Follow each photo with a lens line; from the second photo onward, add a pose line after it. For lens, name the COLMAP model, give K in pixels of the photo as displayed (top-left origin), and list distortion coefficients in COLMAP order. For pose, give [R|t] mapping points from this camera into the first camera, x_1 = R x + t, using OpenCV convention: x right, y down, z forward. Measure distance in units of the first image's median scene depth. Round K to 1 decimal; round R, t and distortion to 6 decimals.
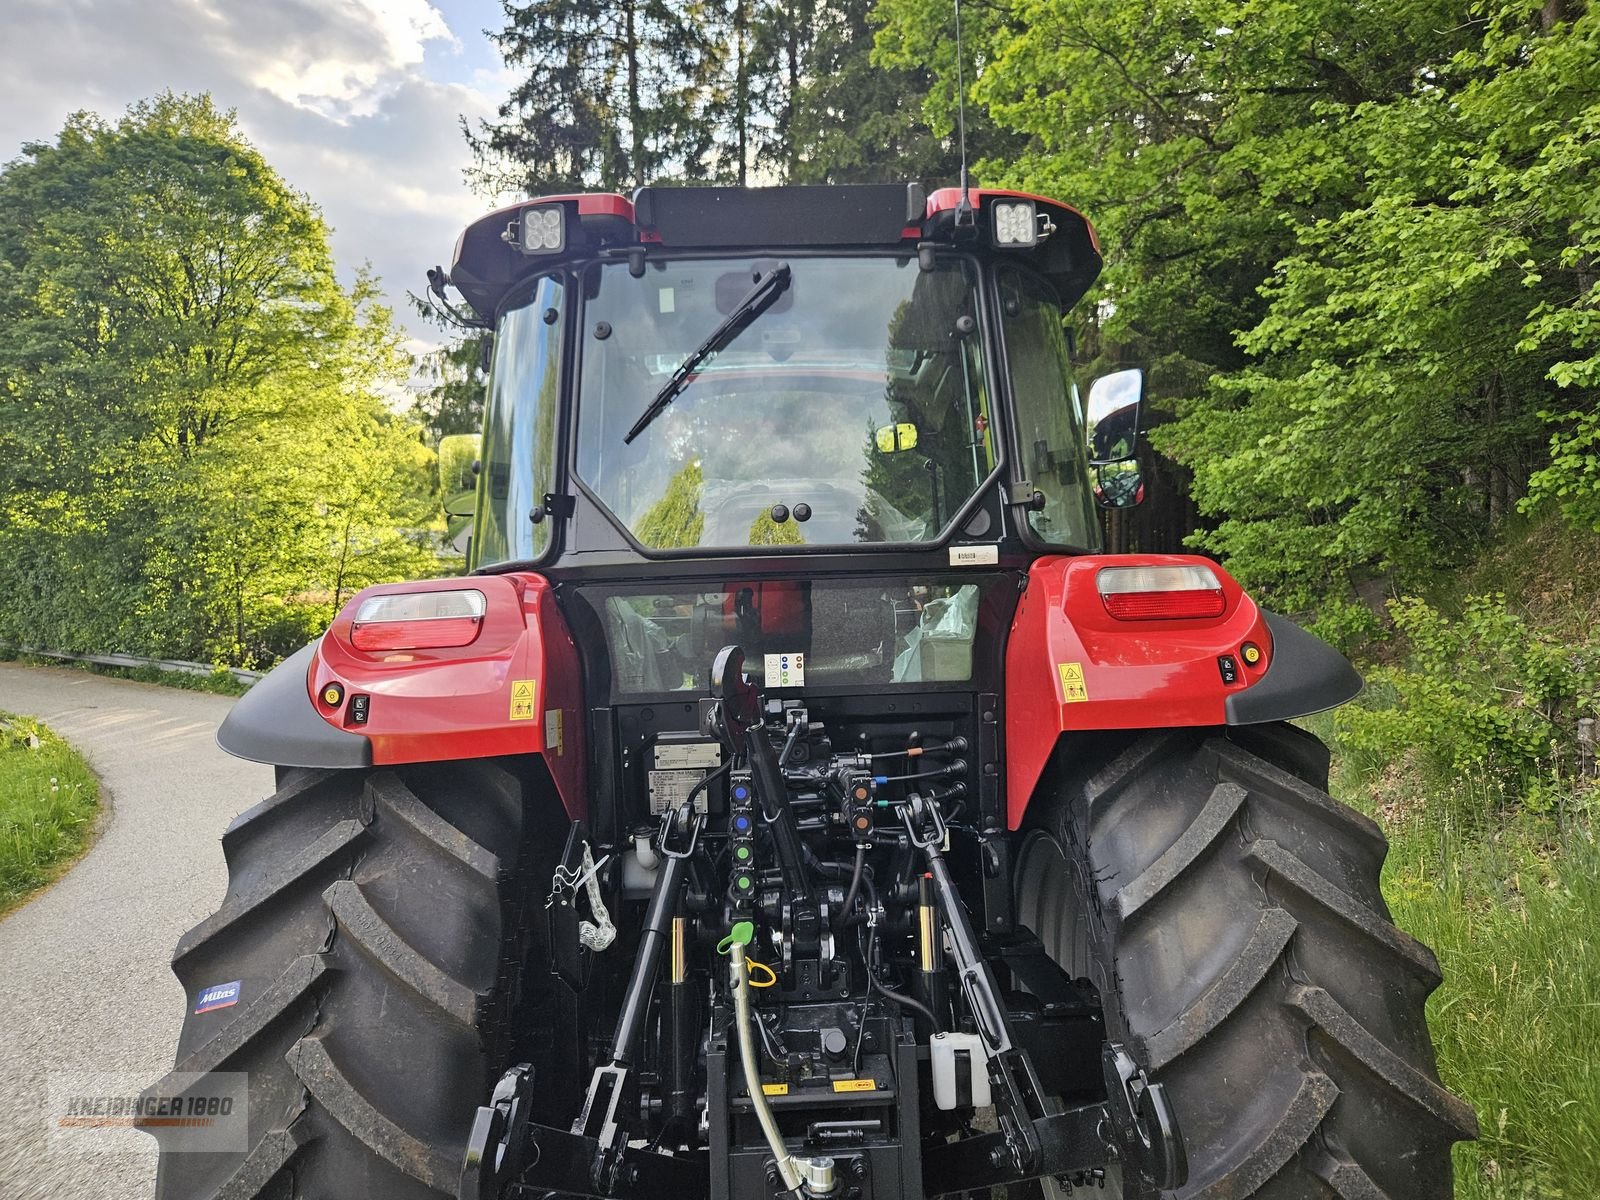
lens RADIAL K [[1074.5, 0, 813.4], [0, 1074.5, 575.5], [0, 0, 1]] dist [0.070103, -0.057554]
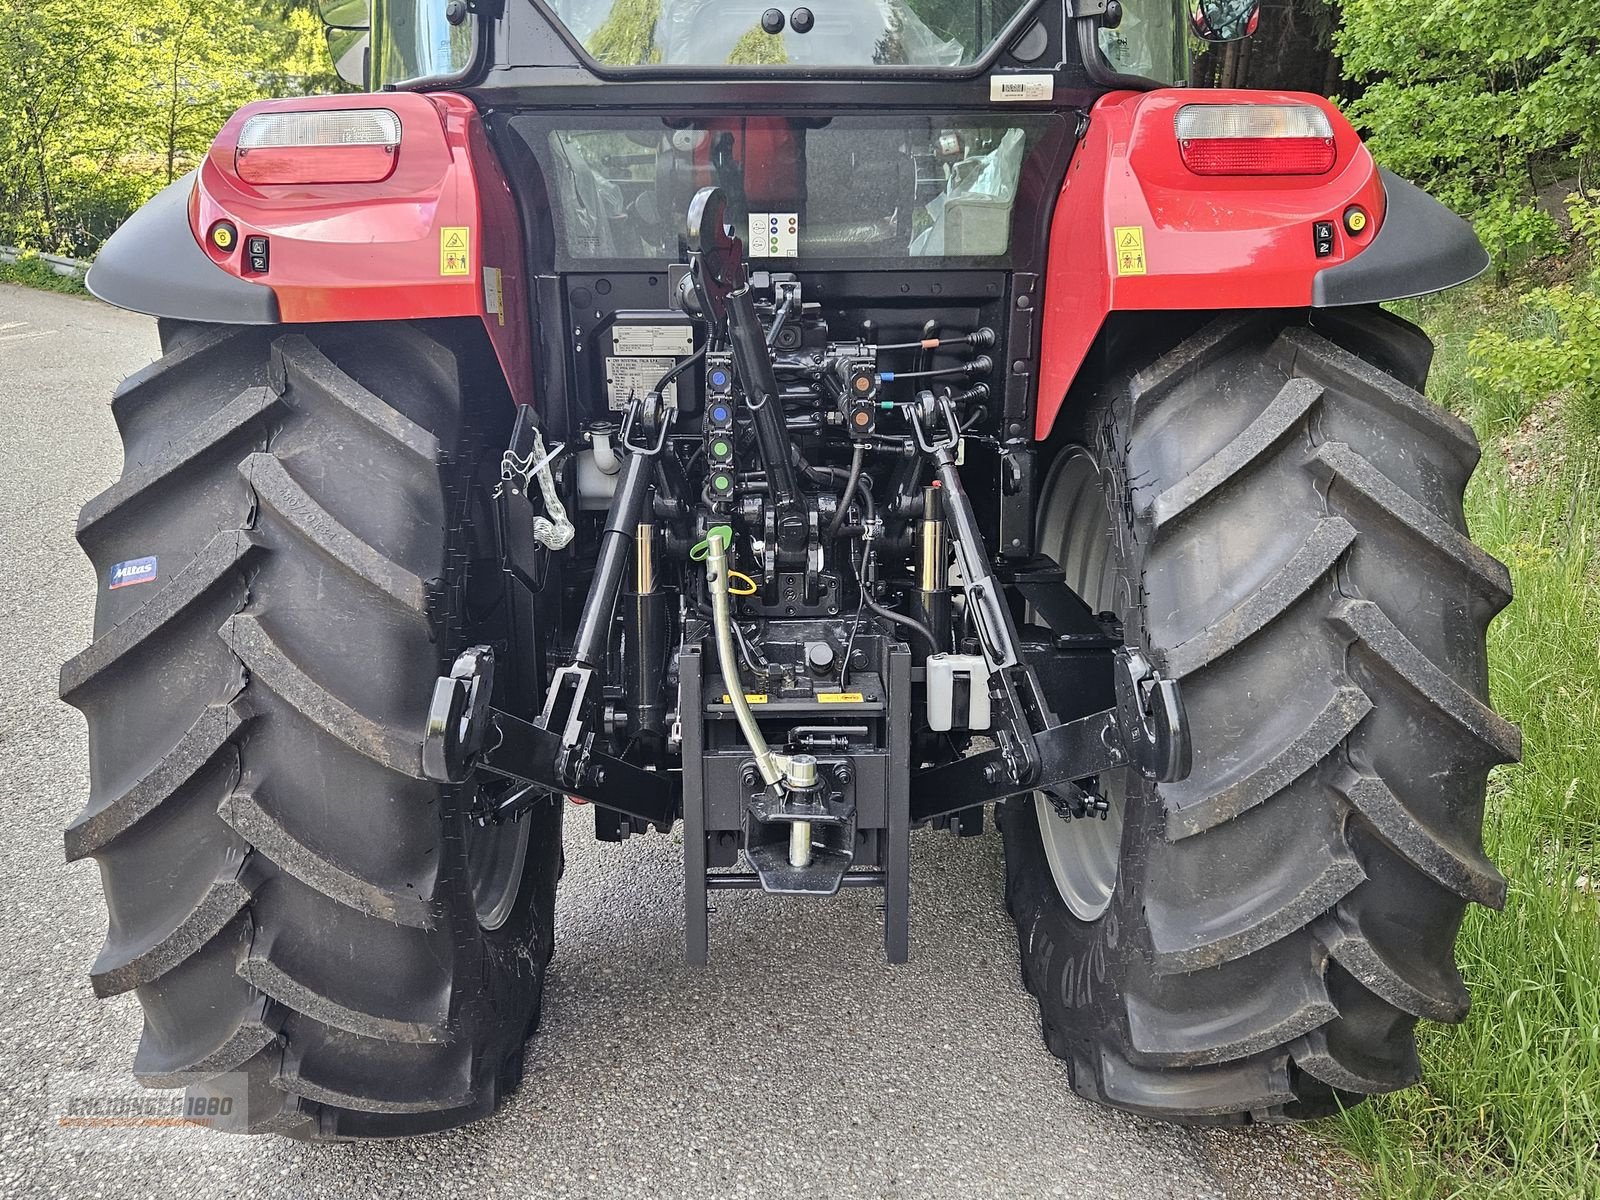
lens RADIAL K [[1412.3, 0, 784.6], [0, 1412.3, 600.0], [0, 0, 1]] dist [0.077516, -0.062615]
pose [[0.999493, 0.031455, -0.004877, -0.005413], [-0.028739, 0.957627, 0.286572, 0.048738], [0.013684, -0.286287, 0.958046, -0.099810]]
